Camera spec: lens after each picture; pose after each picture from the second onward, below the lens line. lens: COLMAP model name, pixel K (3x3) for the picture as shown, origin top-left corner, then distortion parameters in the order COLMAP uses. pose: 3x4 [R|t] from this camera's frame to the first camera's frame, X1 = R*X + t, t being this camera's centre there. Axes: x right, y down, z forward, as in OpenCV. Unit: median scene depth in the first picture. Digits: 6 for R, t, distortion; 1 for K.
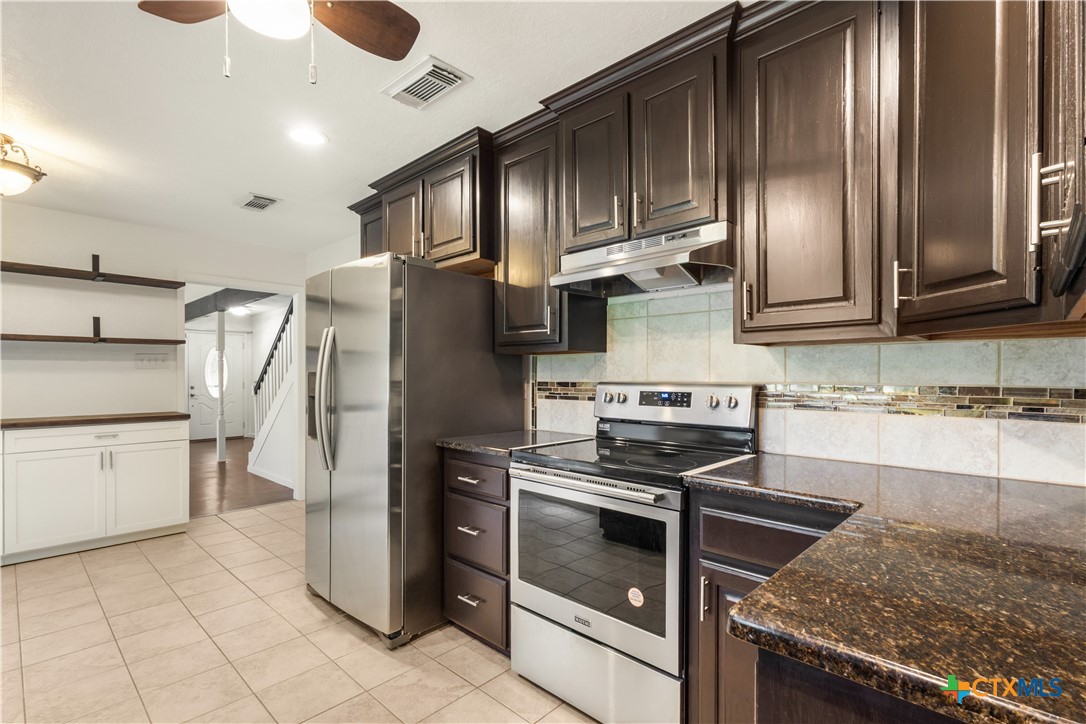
lens RADIAL K [[507.0, 0, 554.7], [0, 507.0, 377.3], [0, 0, 1]] dist [-0.001843, 0.000729]
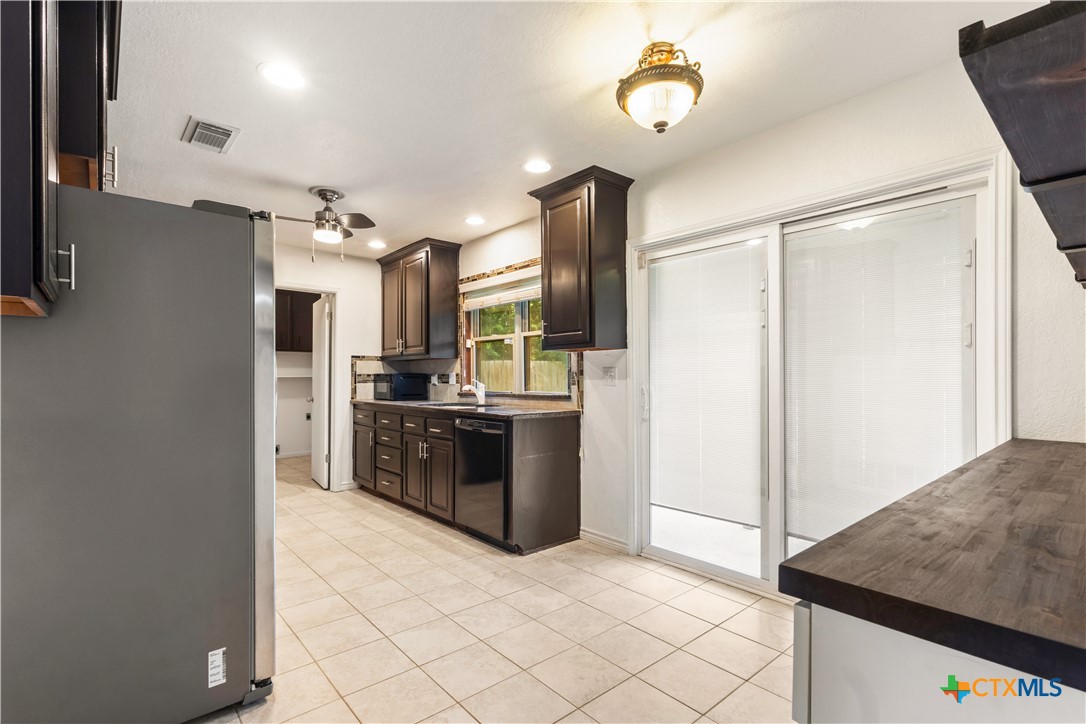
lens RADIAL K [[507.0, 0, 533.6], [0, 507.0, 376.5], [0, 0, 1]] dist [-0.001843, 0.000729]
pose [[-0.991573, -0.003147, 0.129512, -0.957374], [-0.002778, 0.999992, 0.003031, 0.019806], [-0.129520, 0.002645, -0.991573, 1.702165]]
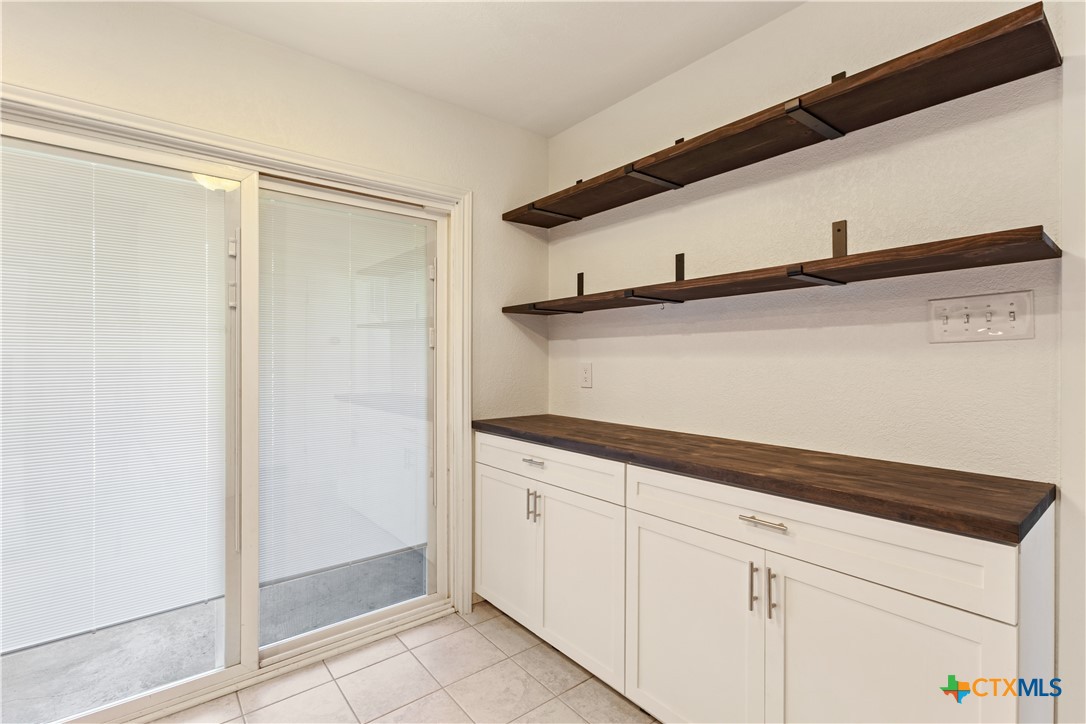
lens RADIAL K [[507.0, 0, 546.2], [0, 507.0, 361.7], [0, 0, 1]] dist [-0.001843, 0.000729]
pose [[-0.154042, 0.006130, -0.988045, -0.677176], [-0.005754, 0.999958, 0.007101, -0.007250], [0.988048, 0.006779, -0.154000, 1.235892]]
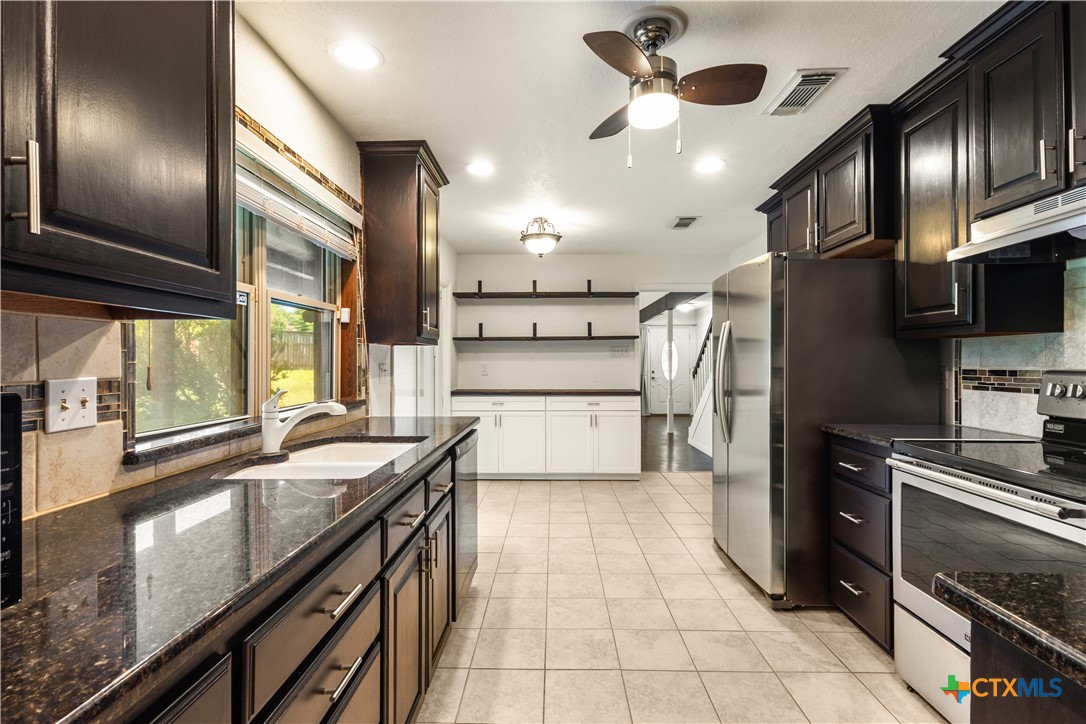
lens RADIAL K [[507.0, 0, 543.1], [0, 507.0, 361.4], [0, 0, 1]] dist [-0.001843, 0.000729]
pose [[0.660873, -0.002295, -0.750494, 0.157467], [-0.001505, 0.999989, -0.004384, 0.000110], [0.750496, 0.004026, 0.660862, -0.100950]]
